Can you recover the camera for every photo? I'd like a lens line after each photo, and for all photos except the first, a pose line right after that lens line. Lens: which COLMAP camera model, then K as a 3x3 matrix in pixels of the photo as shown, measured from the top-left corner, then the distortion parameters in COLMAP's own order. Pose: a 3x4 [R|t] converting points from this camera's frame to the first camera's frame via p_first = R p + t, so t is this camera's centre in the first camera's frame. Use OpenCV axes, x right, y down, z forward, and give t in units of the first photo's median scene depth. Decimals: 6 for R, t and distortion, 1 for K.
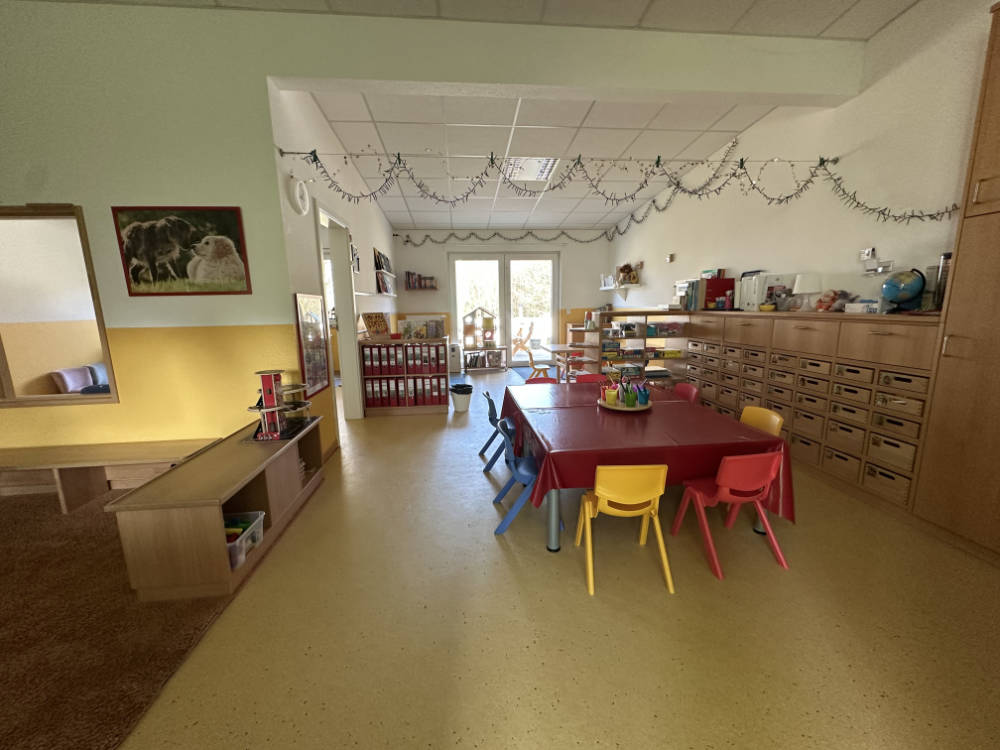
lens RADIAL K [[399.4, 0, 500.0], [0, 399.4, 375.0], [0, 0, 1]] dist [-0.001848, 0.000441]
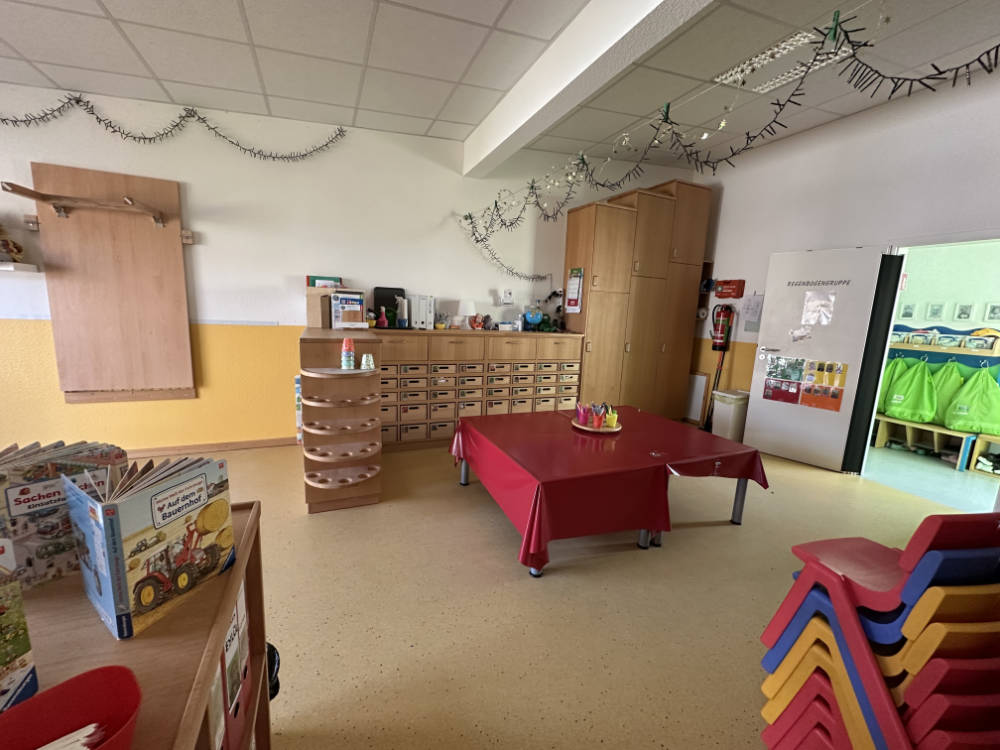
lens RADIAL K [[399.4, 0, 500.0], [0, 399.4, 375.0], [0, 0, 1]] dist [-0.001848, 0.000441]
pose [[-0.307609, -0.148330, 0.939880, -0.573784], [0.128134, 0.972320, 0.195386, -0.285951], [-0.942846, 0.180533, -0.280089, 1.435972]]
